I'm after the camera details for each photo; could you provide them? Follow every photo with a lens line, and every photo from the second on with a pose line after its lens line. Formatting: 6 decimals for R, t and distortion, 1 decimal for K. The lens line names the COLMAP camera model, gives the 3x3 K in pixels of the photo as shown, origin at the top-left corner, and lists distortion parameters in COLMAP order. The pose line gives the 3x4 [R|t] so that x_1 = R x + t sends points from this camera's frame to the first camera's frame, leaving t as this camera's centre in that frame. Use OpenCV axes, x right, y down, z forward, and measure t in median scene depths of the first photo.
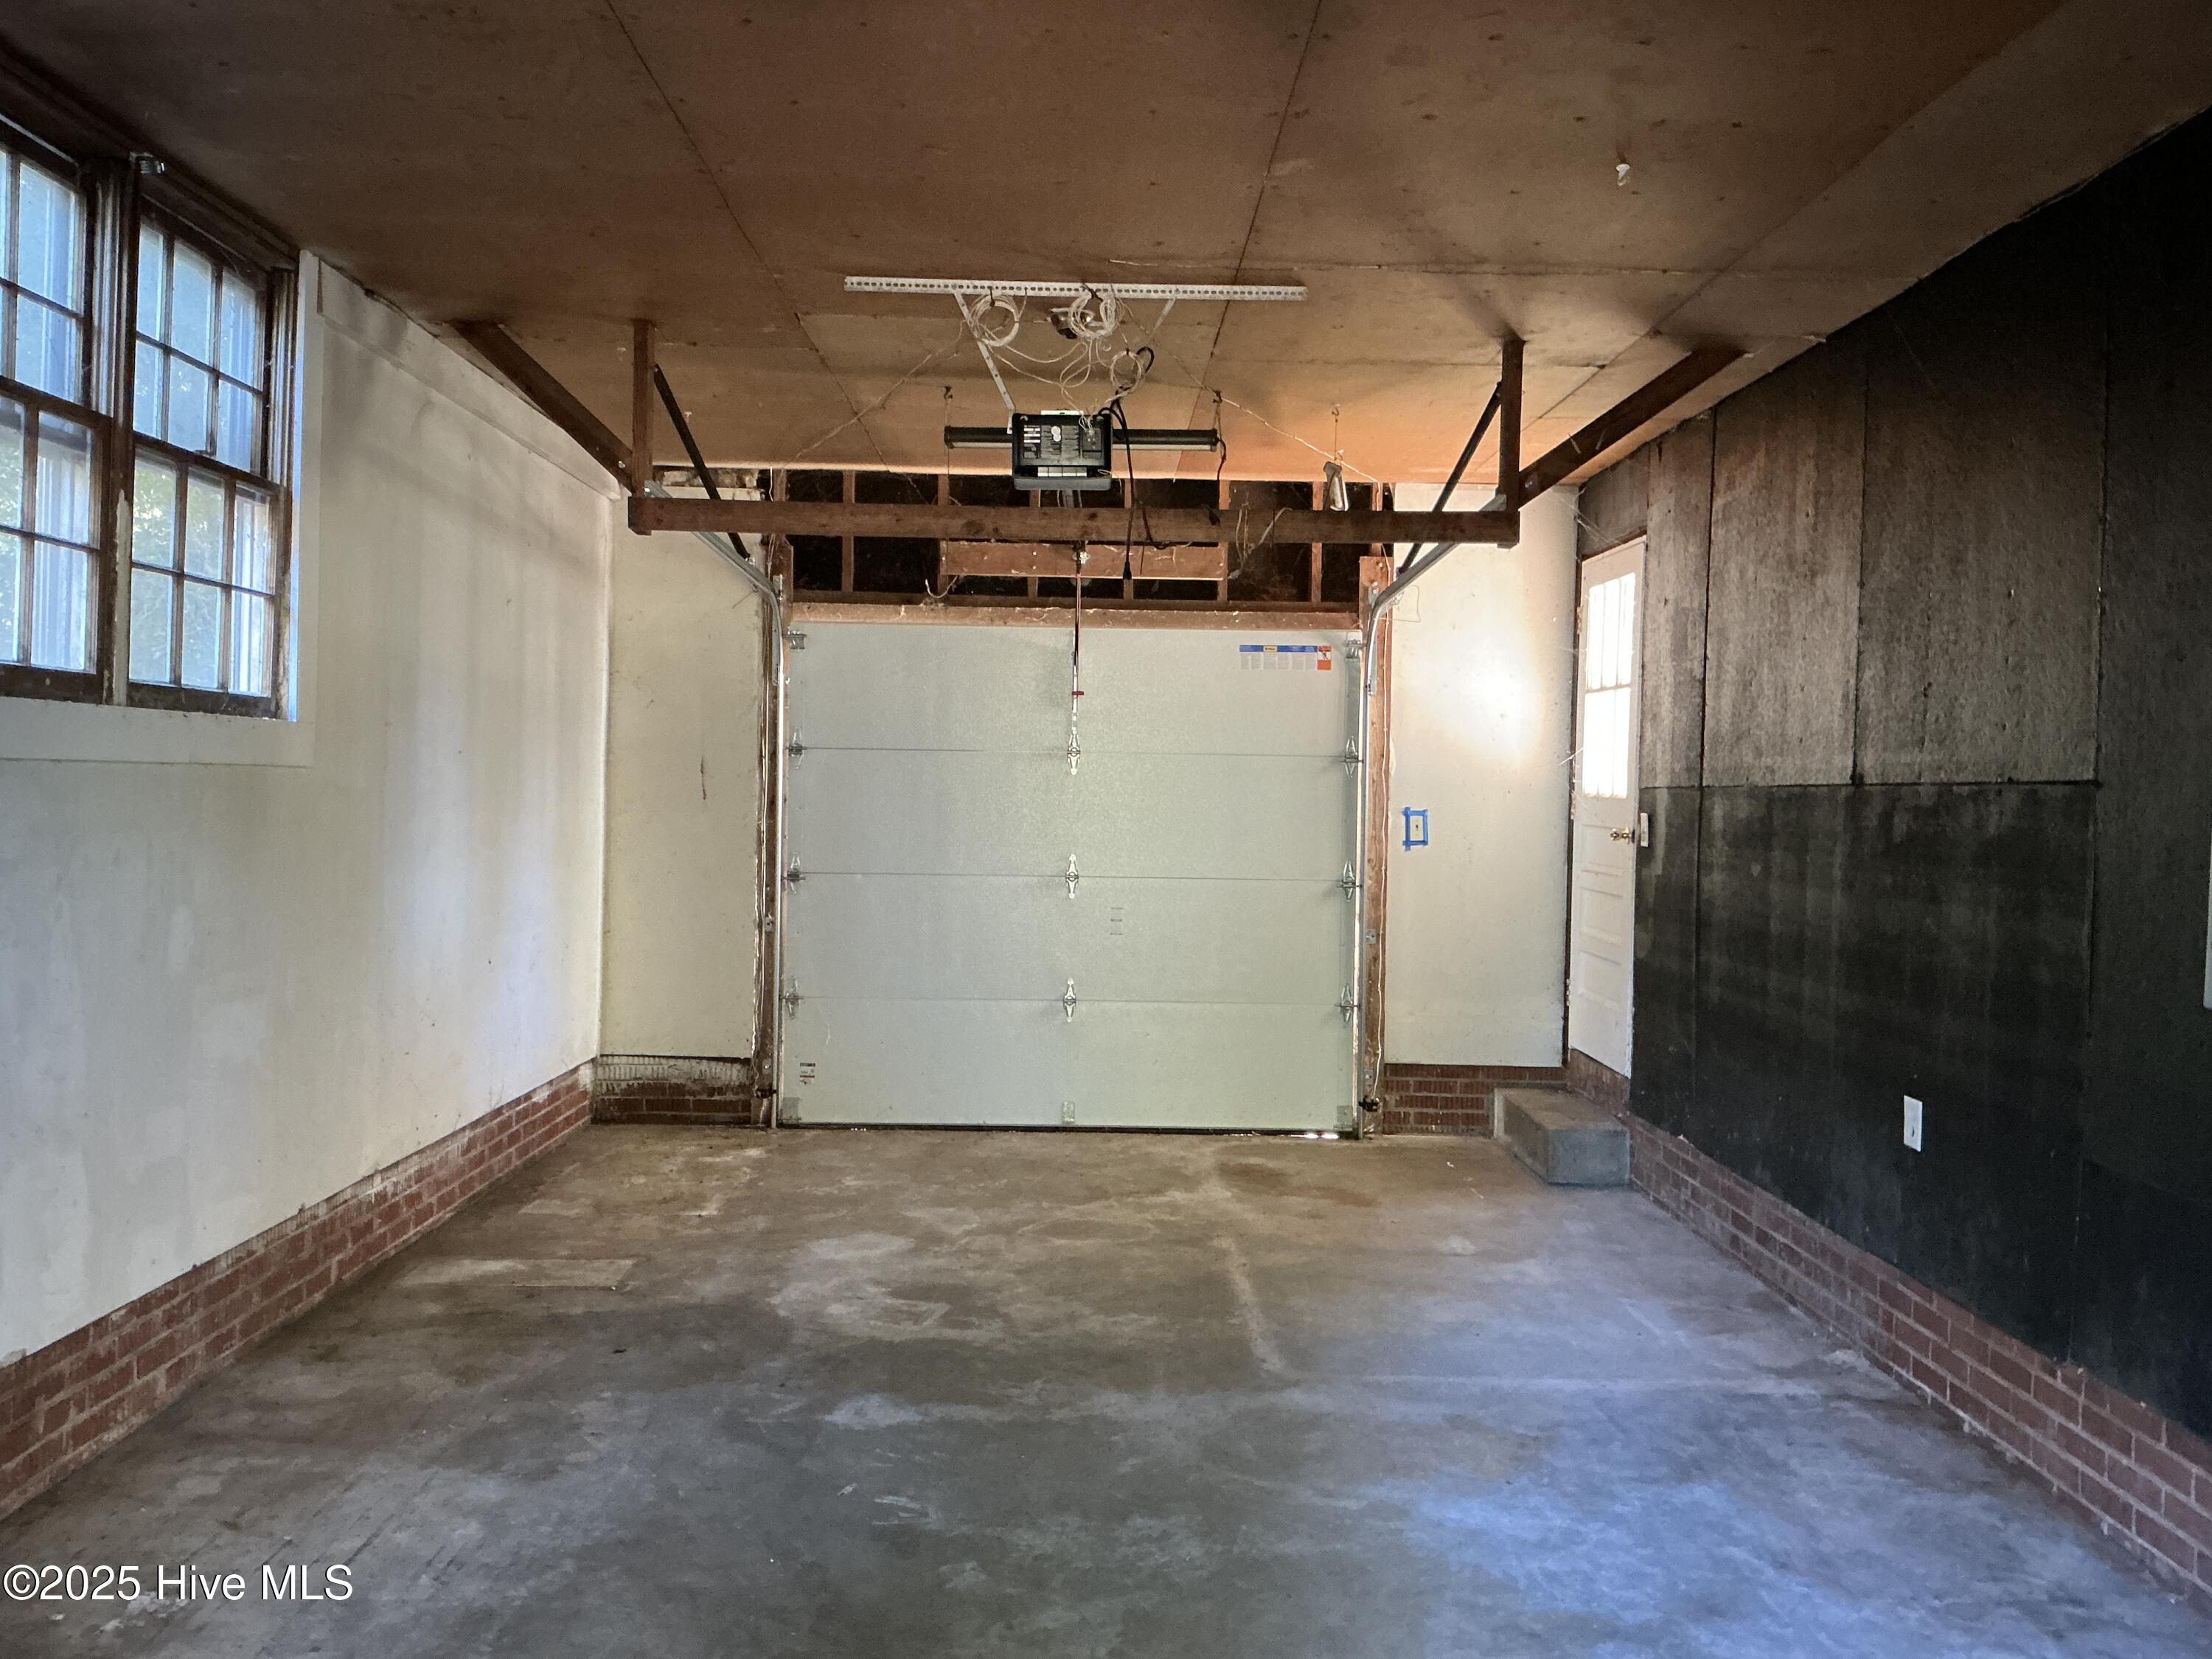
lens RADIAL K [[1811.4, 0, 1106.7], [0, 1811.4, 811.6], [0, 0, 1]] dist [0.071252, -0.184957]
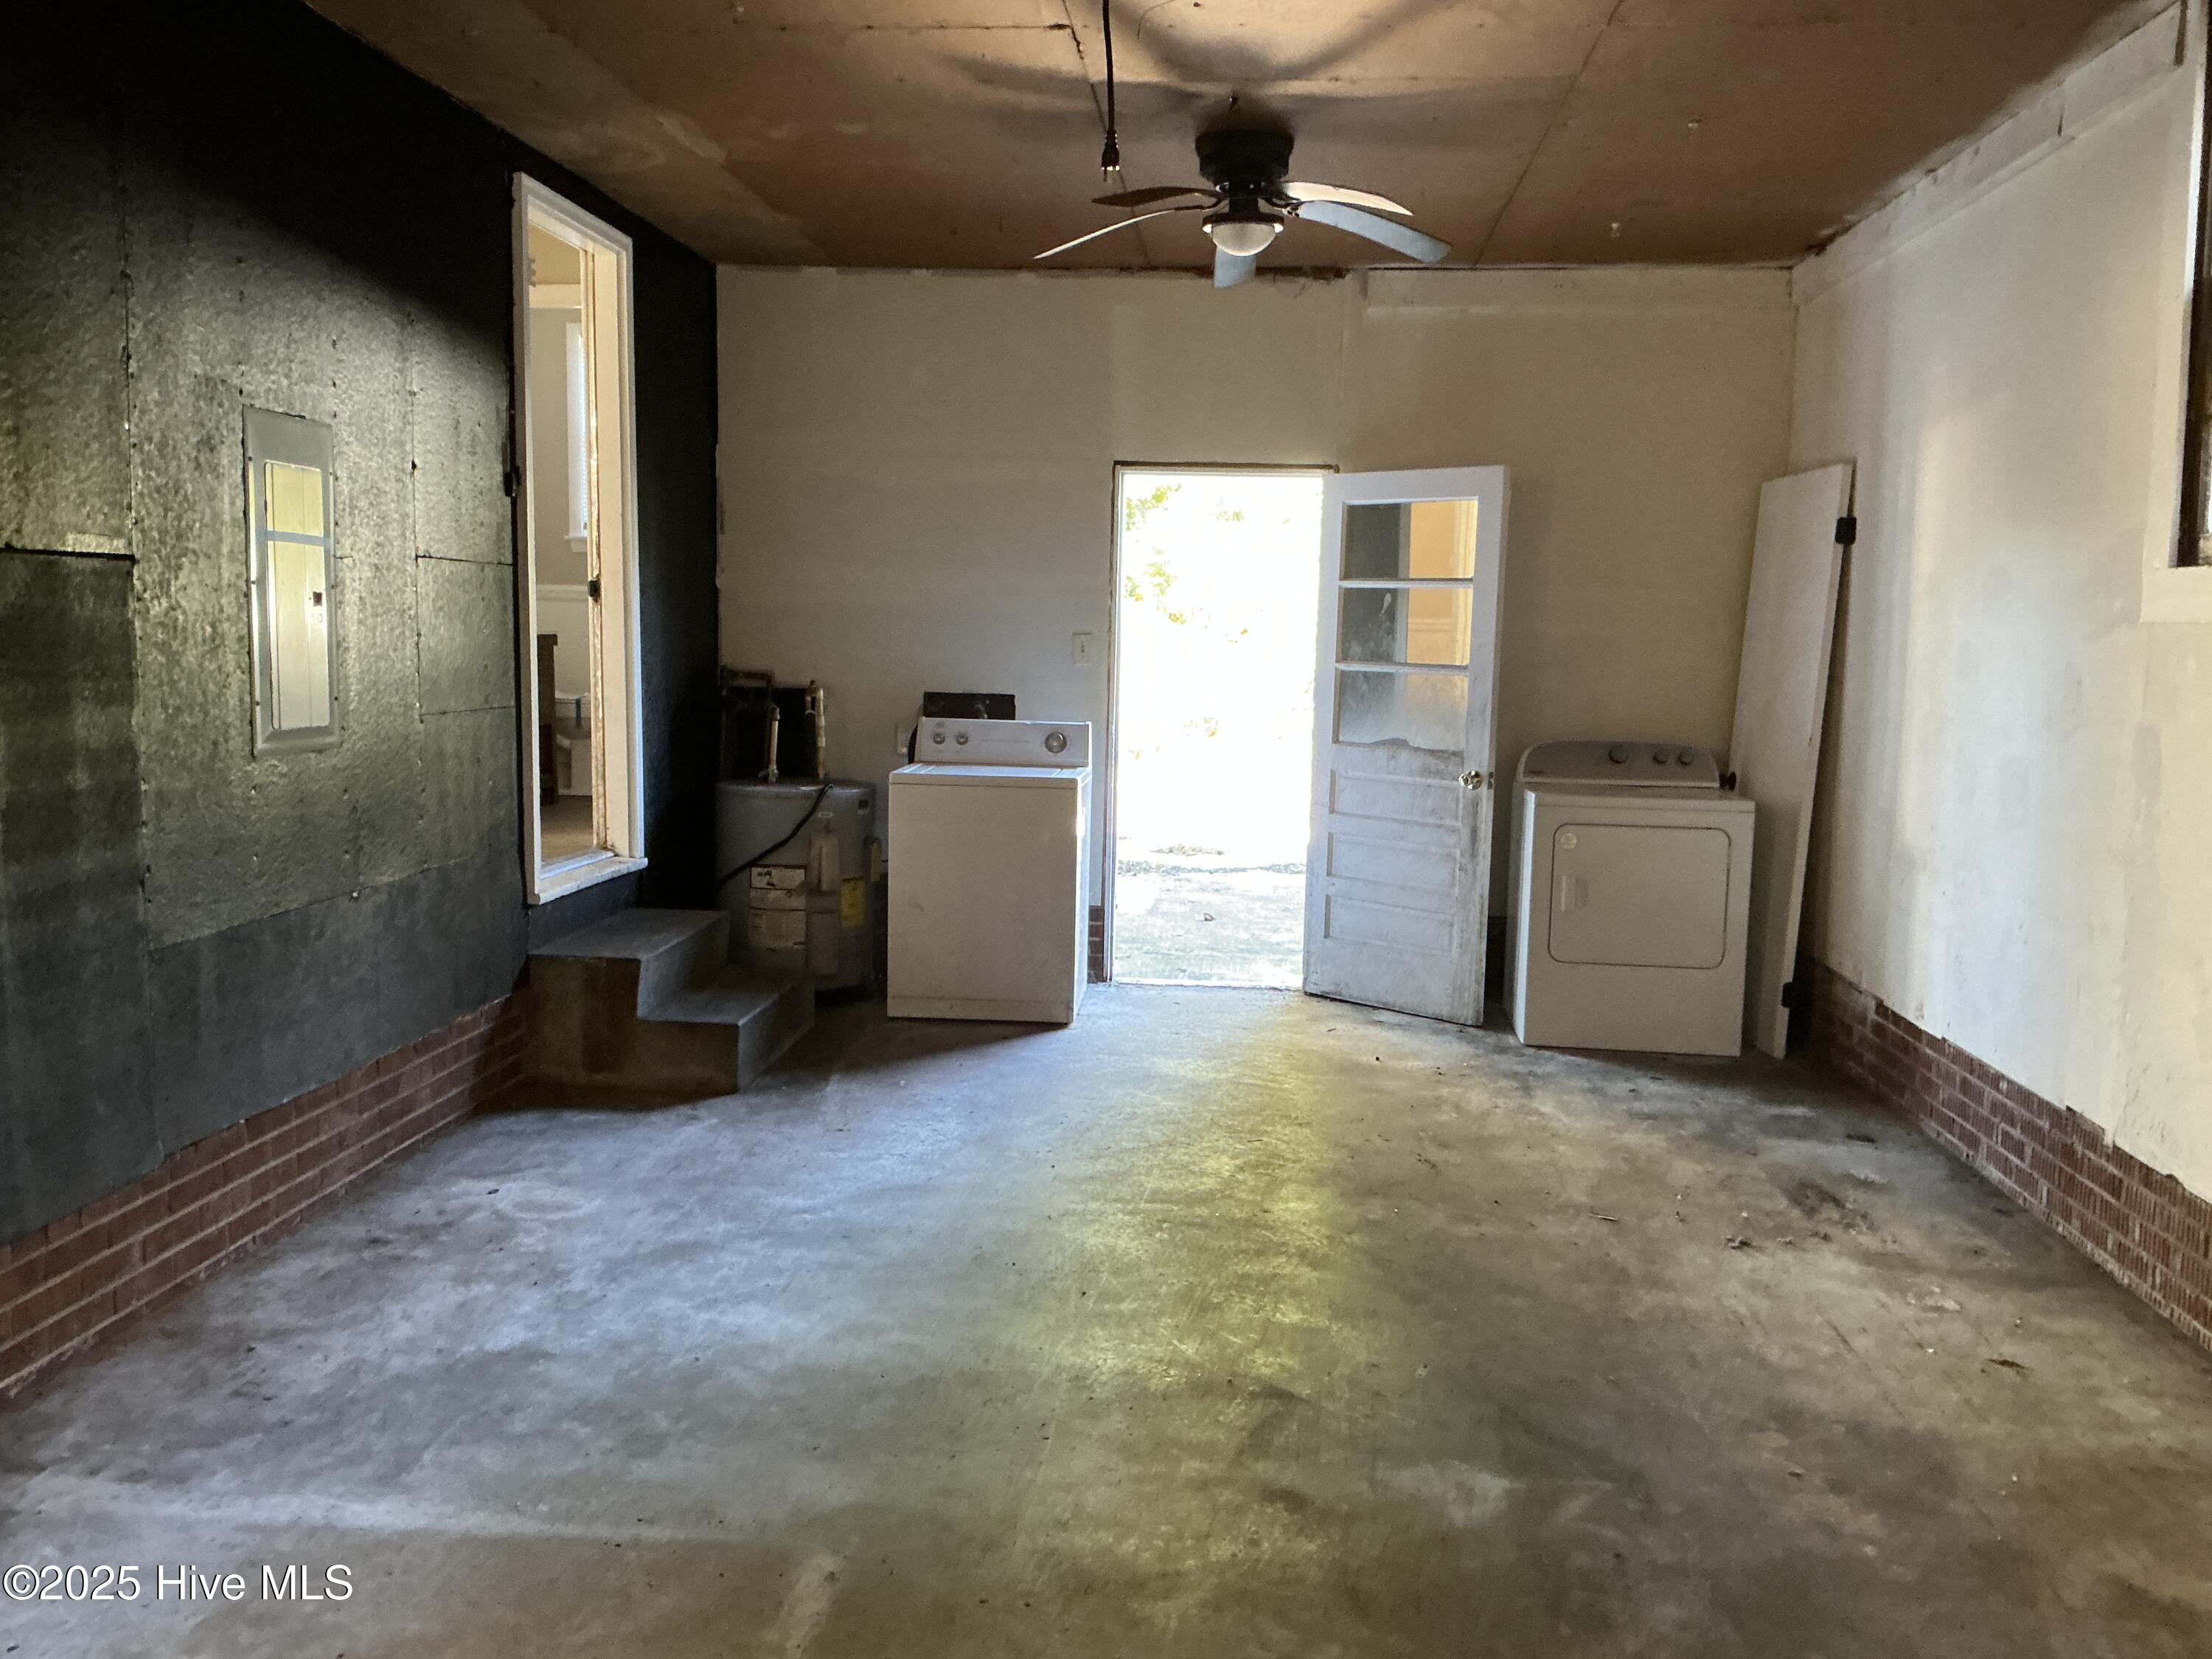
lens RADIAL K [[1811.4, 0, 1106.7], [0, 1811.4, 811.6], [0, 0, 1]] dist [0.071252, -0.184957]
pose [[-0.994097, -0.049600, 0.096492, -0.055594], [-0.038628, 0.992910, 0.112420, -0.010356], [-0.101384, 0.108029, -0.988965, 1.858300]]
